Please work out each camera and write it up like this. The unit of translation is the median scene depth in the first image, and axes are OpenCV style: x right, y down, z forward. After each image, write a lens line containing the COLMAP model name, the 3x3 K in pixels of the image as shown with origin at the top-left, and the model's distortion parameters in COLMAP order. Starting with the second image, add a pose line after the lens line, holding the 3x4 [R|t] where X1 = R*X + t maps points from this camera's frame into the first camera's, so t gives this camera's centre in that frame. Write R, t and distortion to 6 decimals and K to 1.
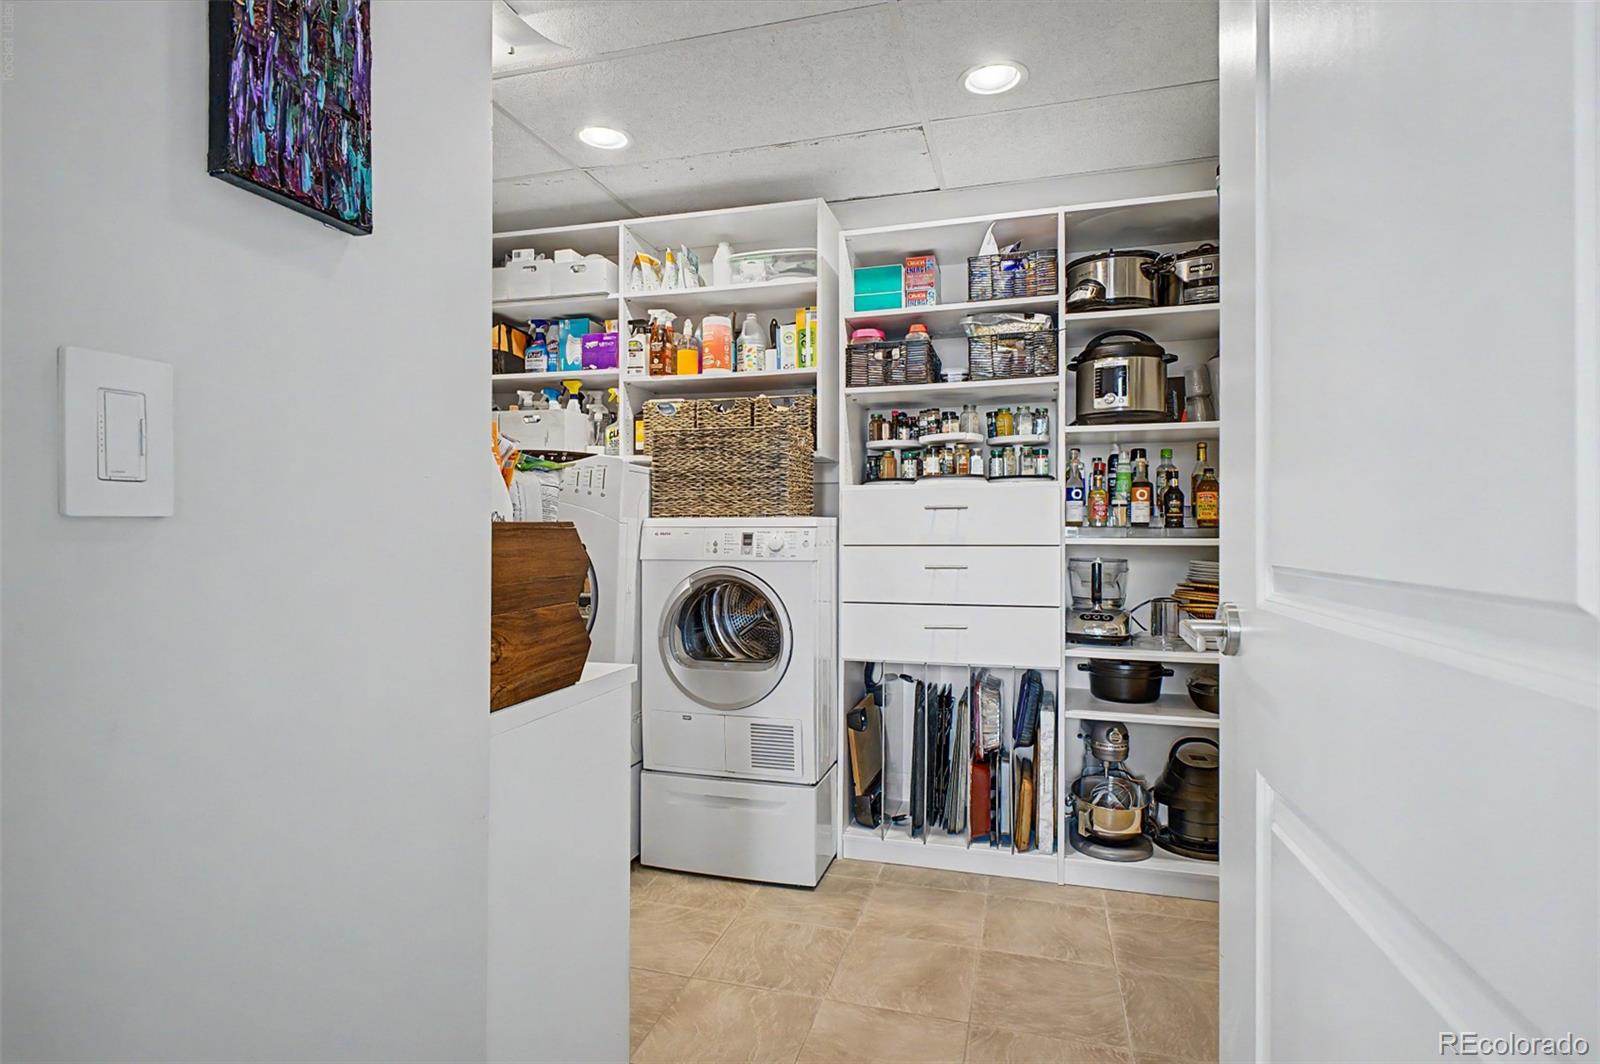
lens RADIAL K [[871.9, 0, 794.7], [0, 871.9, 534.5], [0, 0, 1]] dist [0.001172, 0.000524]
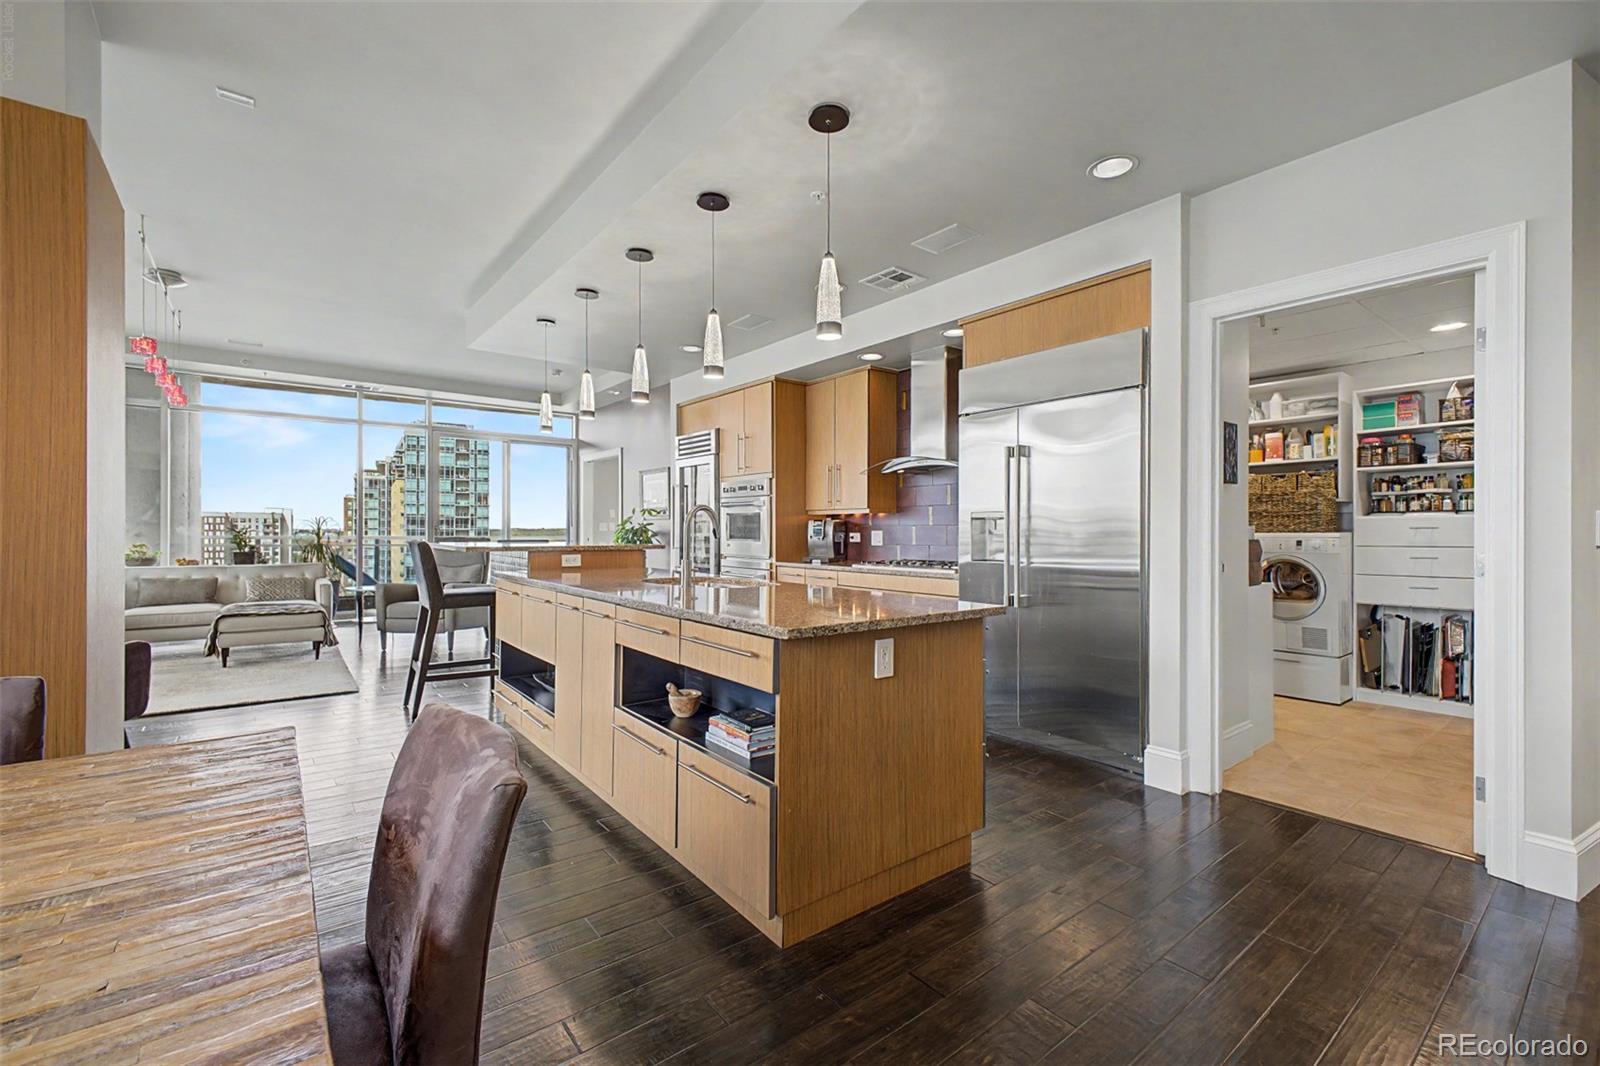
lens RADIAL K [[673.5, 0, 803.3], [0, 673.5, 532.7], [0, 0, 1]] dist [0.006494, -0.000517]
pose [[0.813341, -0.001878, -0.581785, -0.072975], [-0.001988, 0.999980, -0.006008, -0.007195], [0.581784, 0.006043, 0.813321, -0.998070]]
